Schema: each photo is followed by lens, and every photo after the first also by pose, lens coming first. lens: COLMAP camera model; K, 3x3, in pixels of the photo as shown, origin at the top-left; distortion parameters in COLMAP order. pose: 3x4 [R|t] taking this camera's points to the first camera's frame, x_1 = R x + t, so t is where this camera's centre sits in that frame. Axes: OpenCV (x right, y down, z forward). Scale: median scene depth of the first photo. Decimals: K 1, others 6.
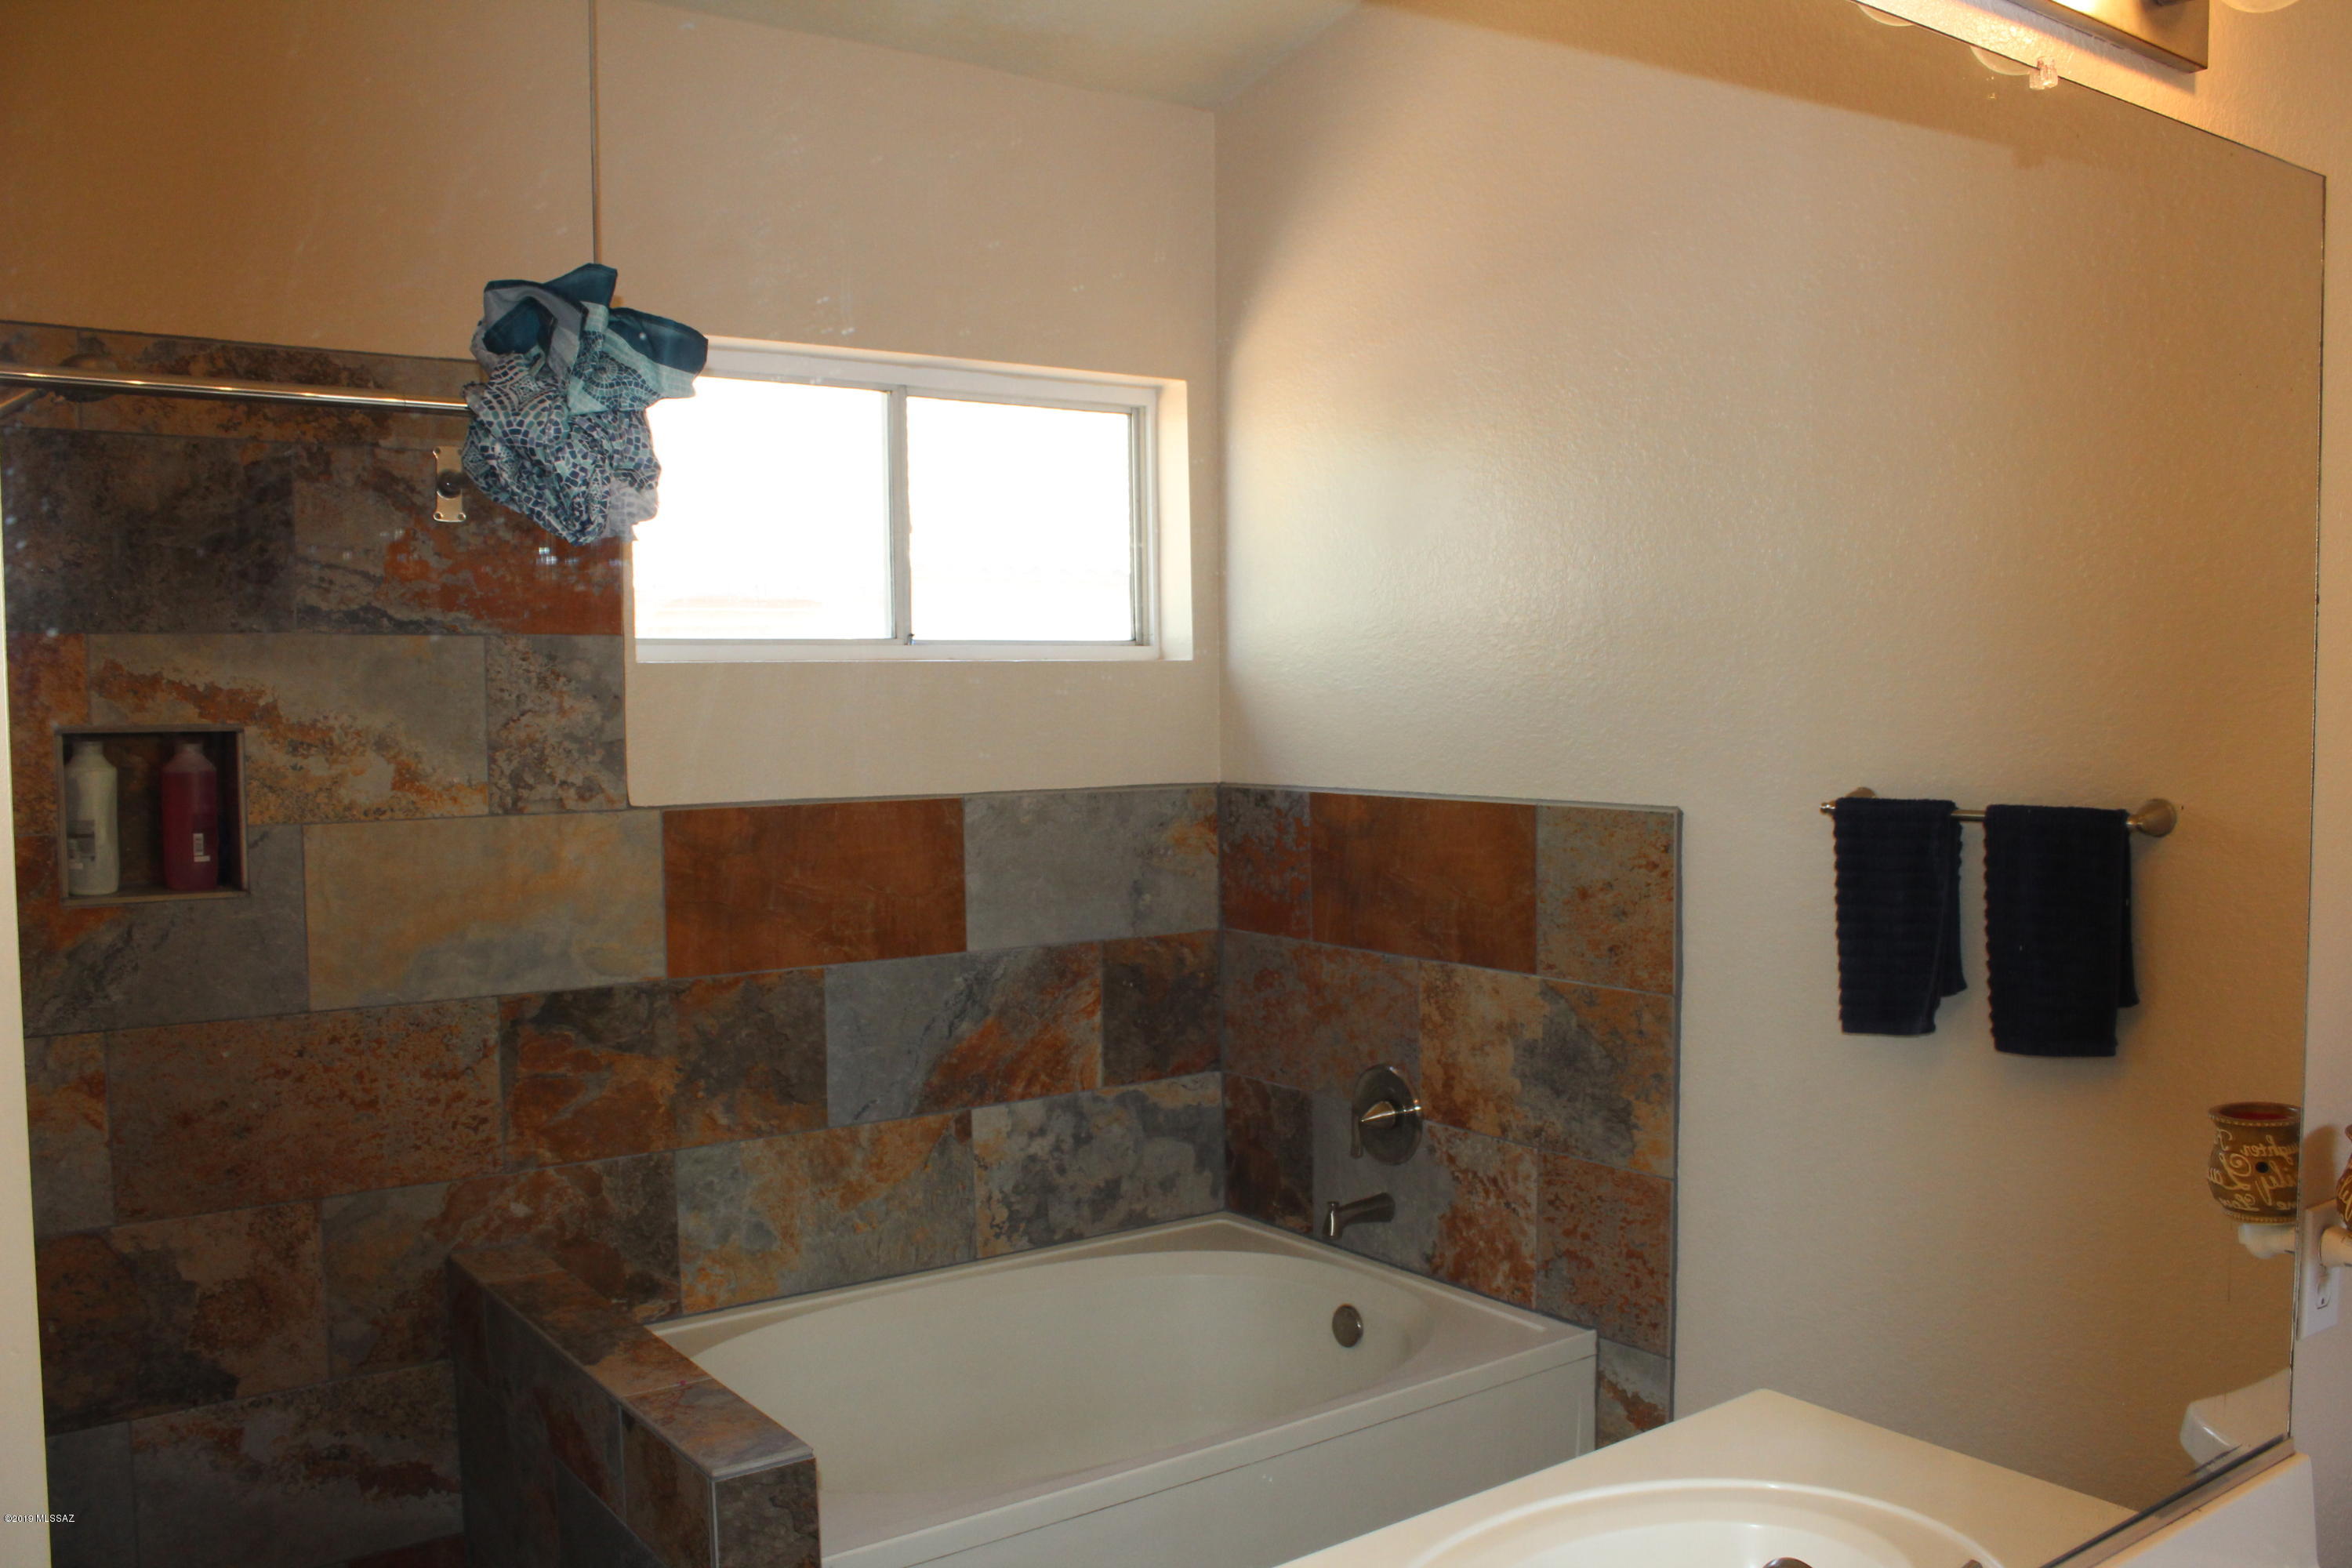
lens RADIAL K [[1985.2, 0, 1162.4], [0, 1985.2, 783.8], [0, 0, 1]] dist [-0.073372, 0.011175]
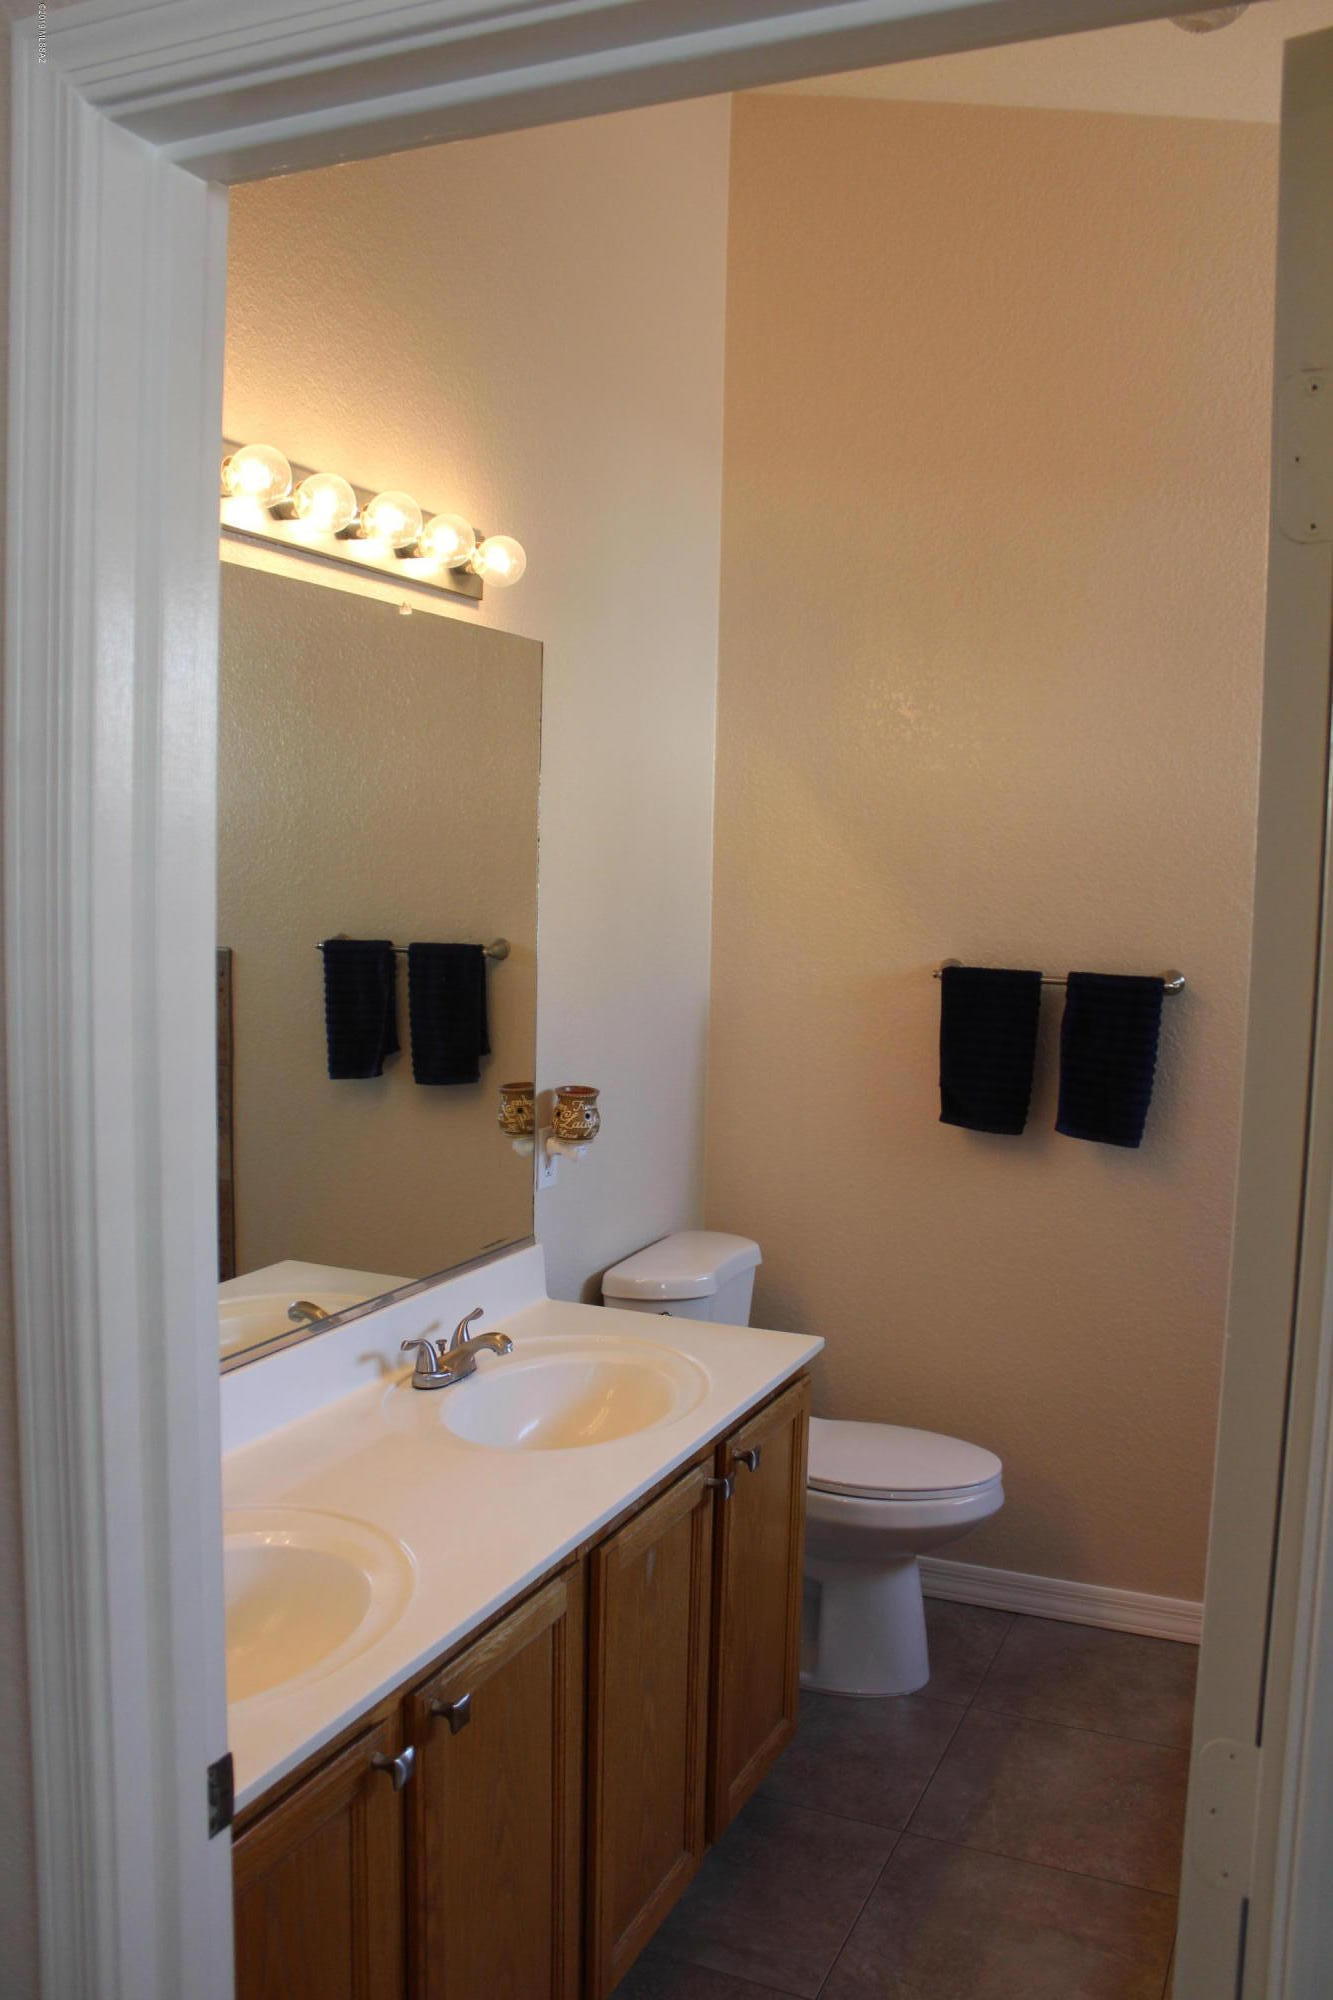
lens RADIAL K [[1688.1, 0, 658.3], [0, 1688.1, 1000.7], [0, 0, 1]] dist [-0.073372, 0.011175]
pose [[0.869754, -0.023479, 0.492927, -0.126944], [0.004273, 0.999188, 0.040054, 0.003400], [-0.493467, -0.032731, 0.869148, -0.417084]]
